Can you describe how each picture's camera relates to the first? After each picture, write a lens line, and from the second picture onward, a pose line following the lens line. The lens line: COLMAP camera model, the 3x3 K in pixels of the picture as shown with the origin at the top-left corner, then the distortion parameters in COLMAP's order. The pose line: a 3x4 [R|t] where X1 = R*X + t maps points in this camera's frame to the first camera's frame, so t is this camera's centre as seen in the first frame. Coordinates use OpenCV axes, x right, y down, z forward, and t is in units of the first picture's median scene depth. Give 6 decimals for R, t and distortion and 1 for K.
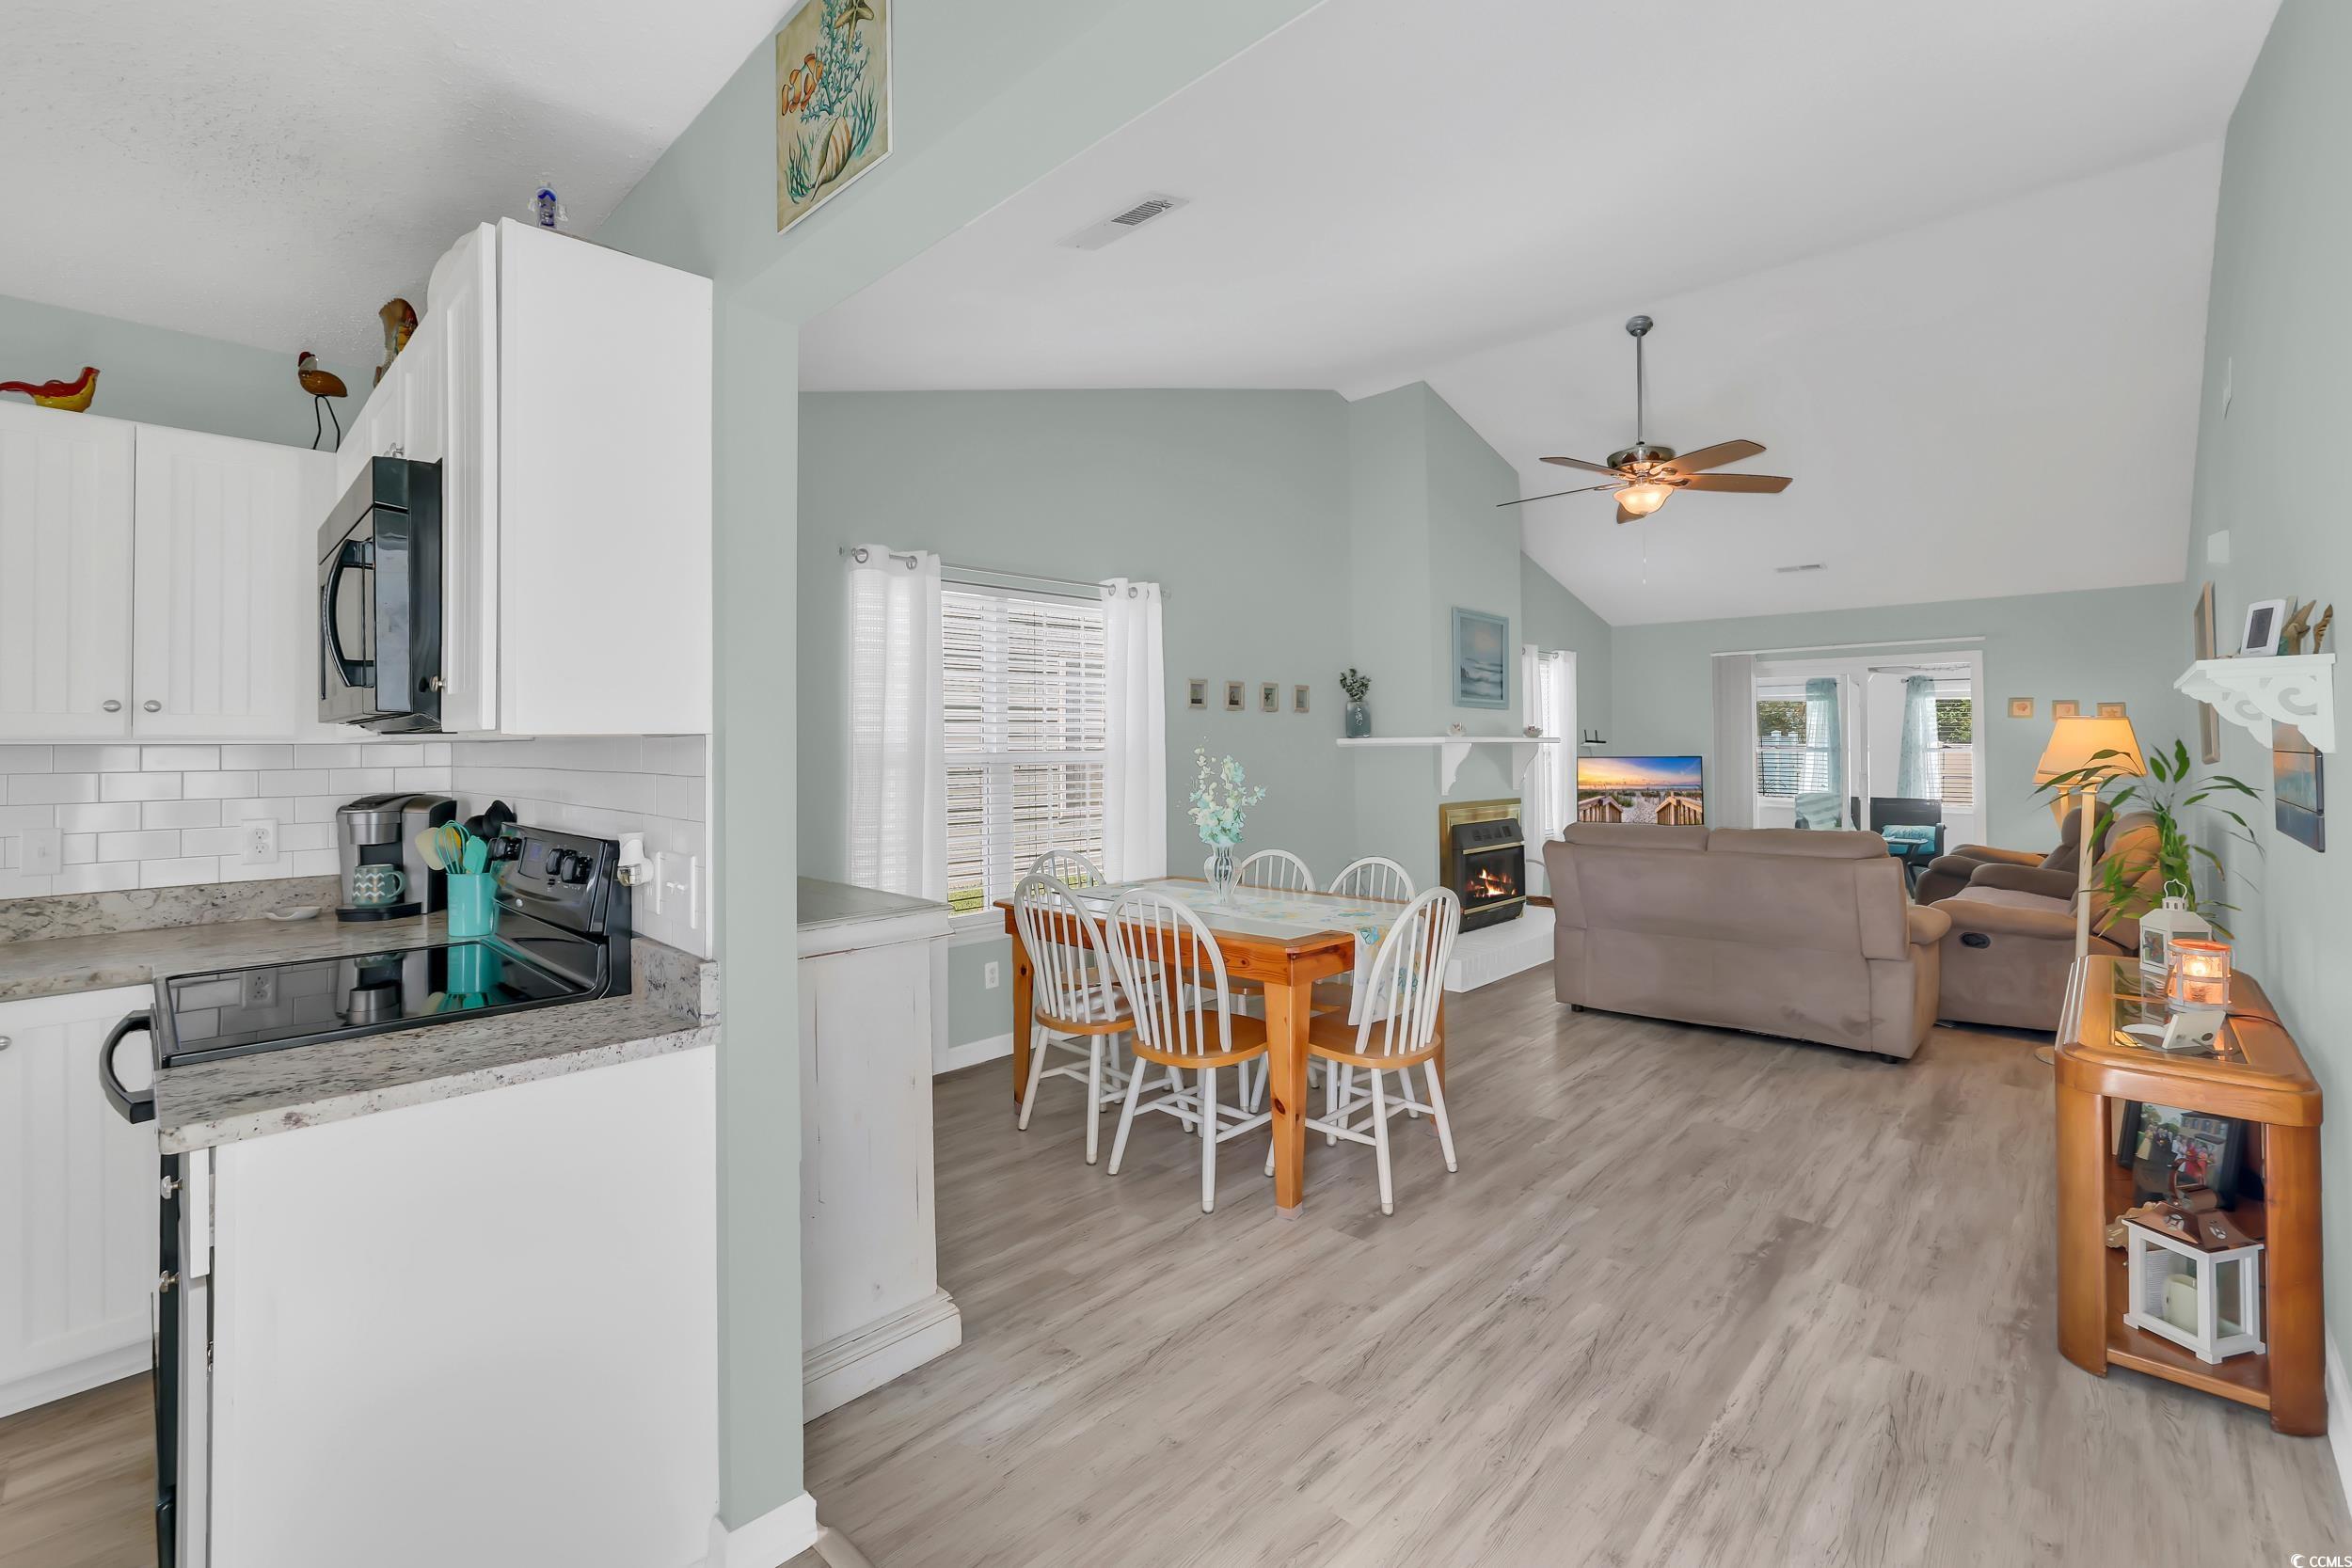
lens RADIAL K [[1038.7, 0, 1180.7], [0, 1038.7, 780.1], [0, 0, 1]] dist [-0.050949, 0.026861]
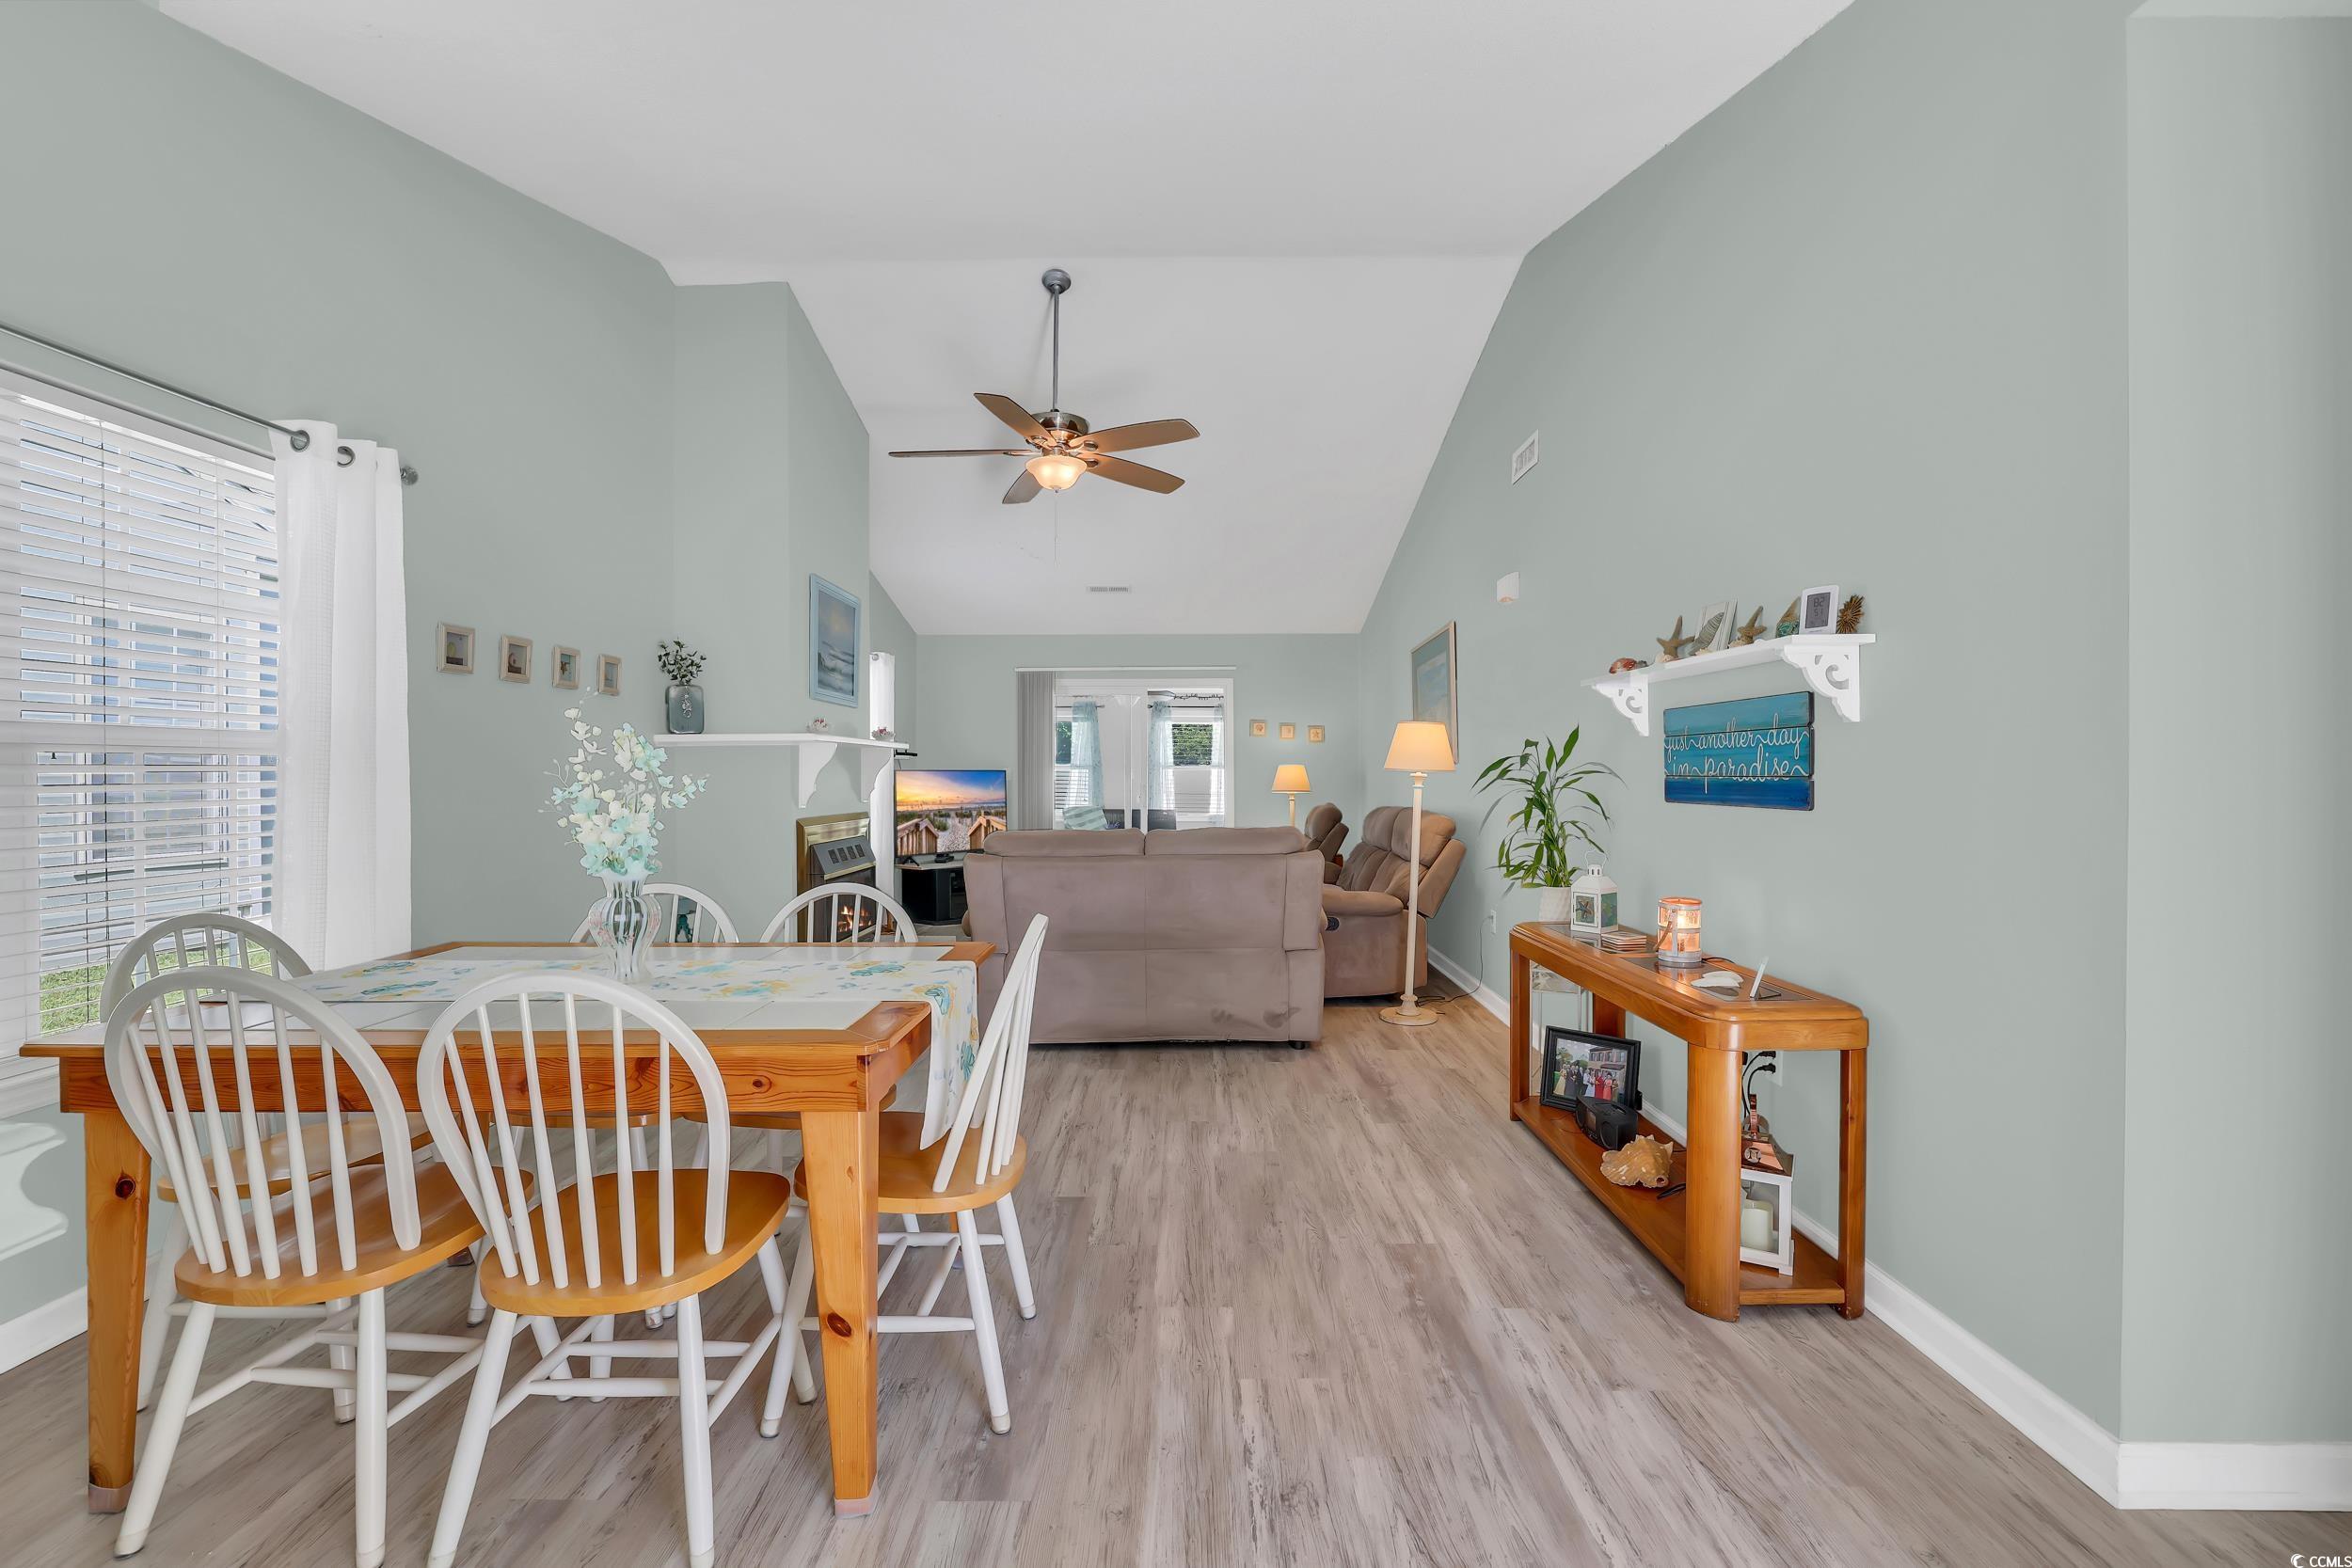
lens RADIAL K [[1018.8, 0, 1188.6], [0, 1018.8, 789.2], [0, 0, 1]] dist [-0.040883, 0.015953]
pose [[0.725123, -0.006942, 0.688584, -0.114734], [0.021176, 0.999701, -0.012221, 0.026379], [-0.688294, 0.023443, 0.725053, 0.367978]]
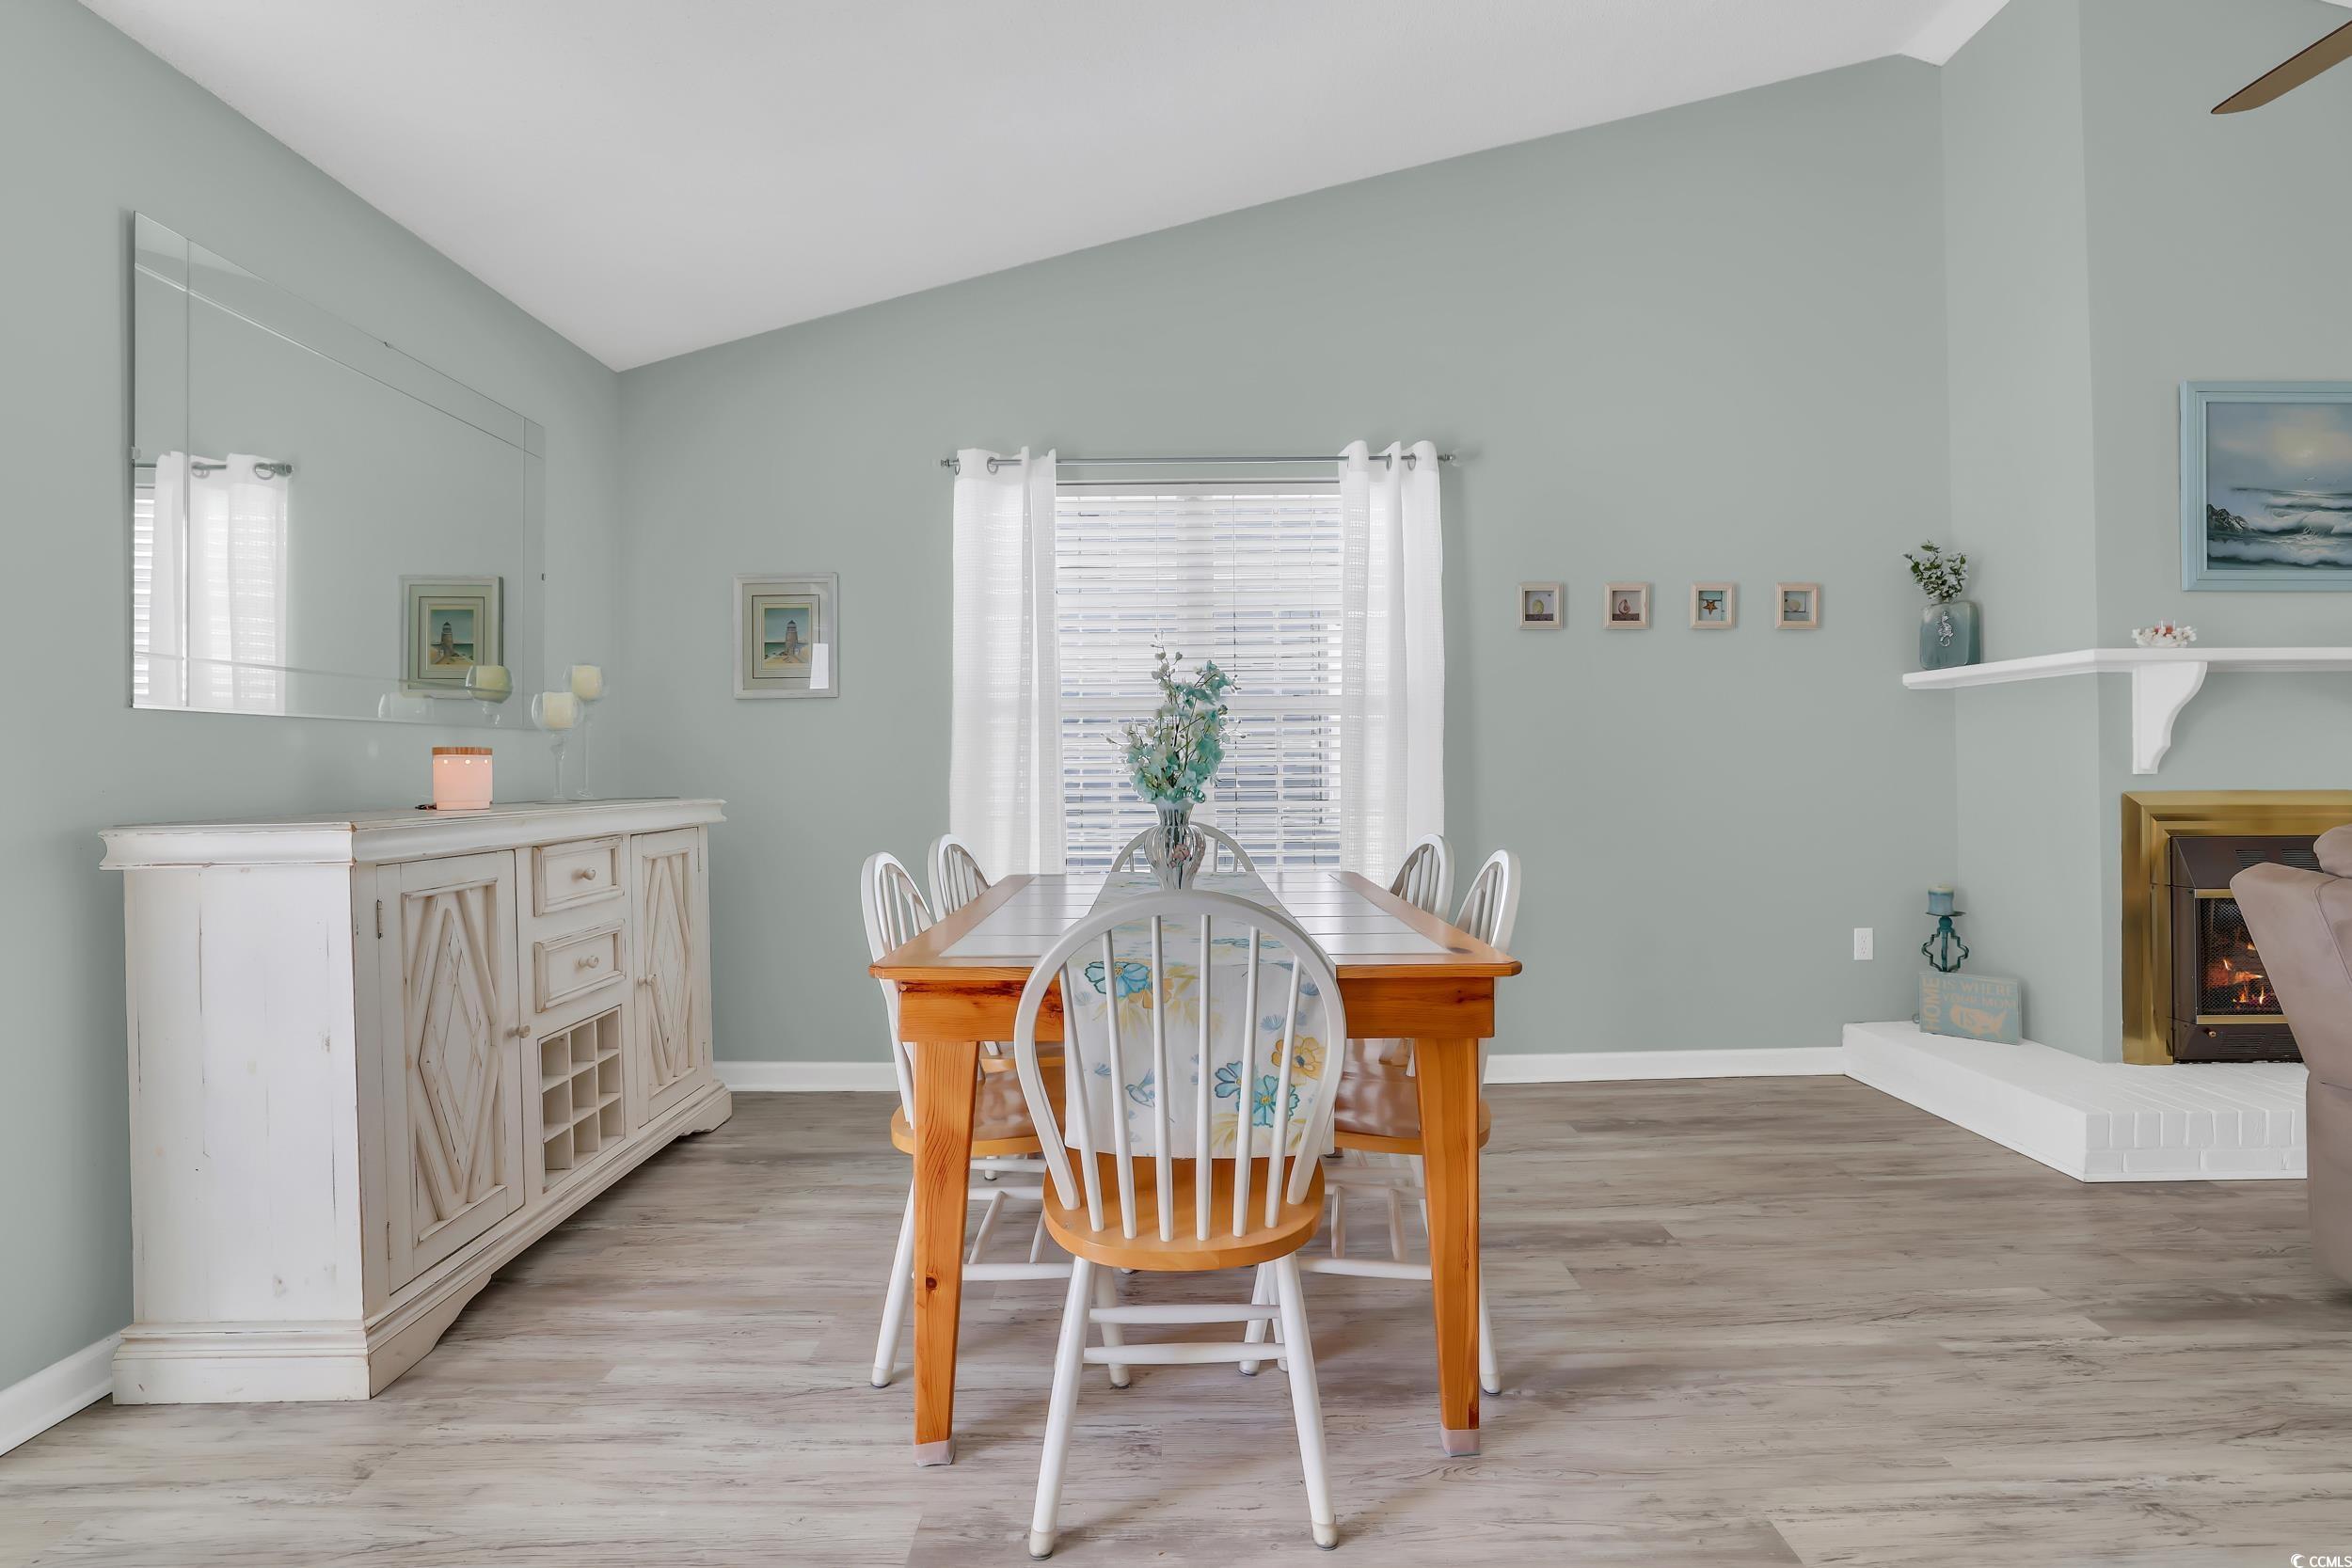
lens RADIAL K [[1038.7, 0, 1180.7], [0, 1038.7, 780.1], [0, 0, 1]] dist [-0.050949, 0.026861]
pose [[0.689402, 0.006420, -0.724351, 0.470950], [-0.019991, 0.999748, -0.010166, 0.052160], [0.724103, 0.021489, 0.689356, 0.569072]]
